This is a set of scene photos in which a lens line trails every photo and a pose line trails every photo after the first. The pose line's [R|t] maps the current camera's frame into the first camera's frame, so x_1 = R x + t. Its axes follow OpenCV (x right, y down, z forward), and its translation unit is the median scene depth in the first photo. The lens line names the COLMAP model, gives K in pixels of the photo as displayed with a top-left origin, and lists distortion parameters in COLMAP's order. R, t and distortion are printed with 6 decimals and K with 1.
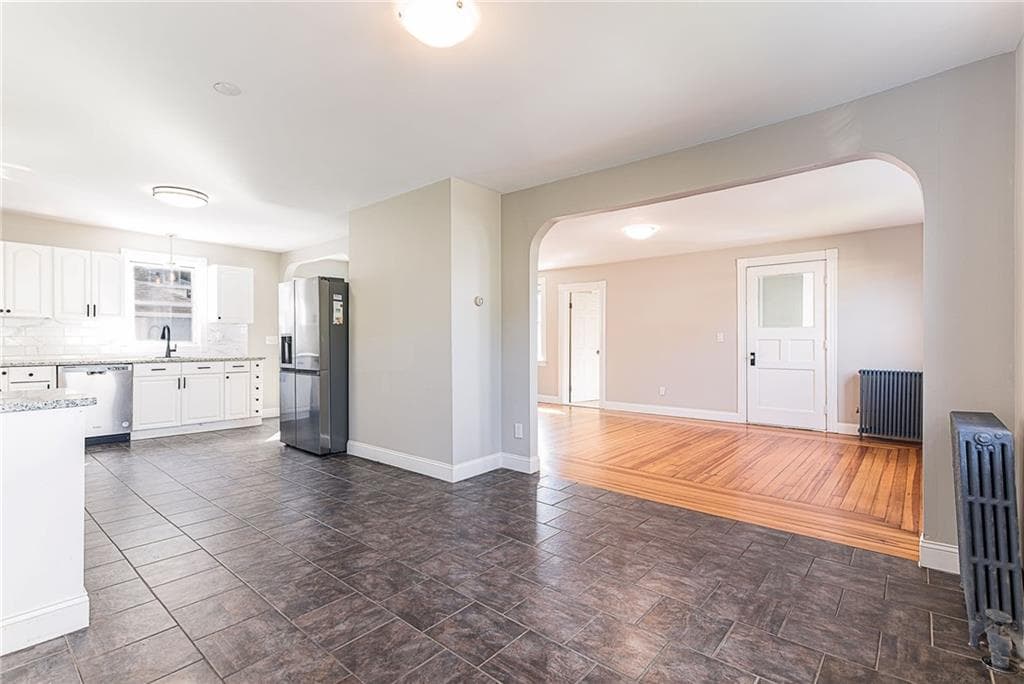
lens RADIAL K [[470.9, 0, 511.4], [0, 470.9, 342.3], [0, 0, 1]] dist [0.002195, -0.000097]
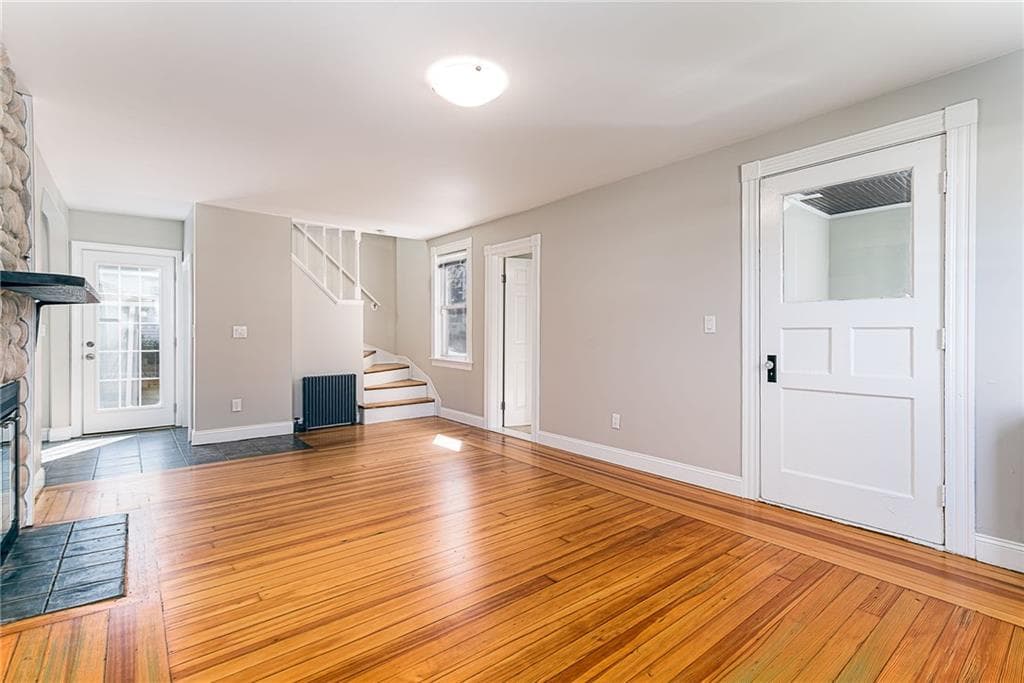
lens RADIAL K [[470.9, 0, 512.8], [0, 470.9, 337.8], [0, 0, 1]] dist [0.002195, -0.000097]
pose [[0.982502, 0.002318, -0.186239, 0.346878], [-0.001936, 0.999996, 0.002236, 0.003619], [0.186243, -0.001836, 0.982502, 0.486395]]
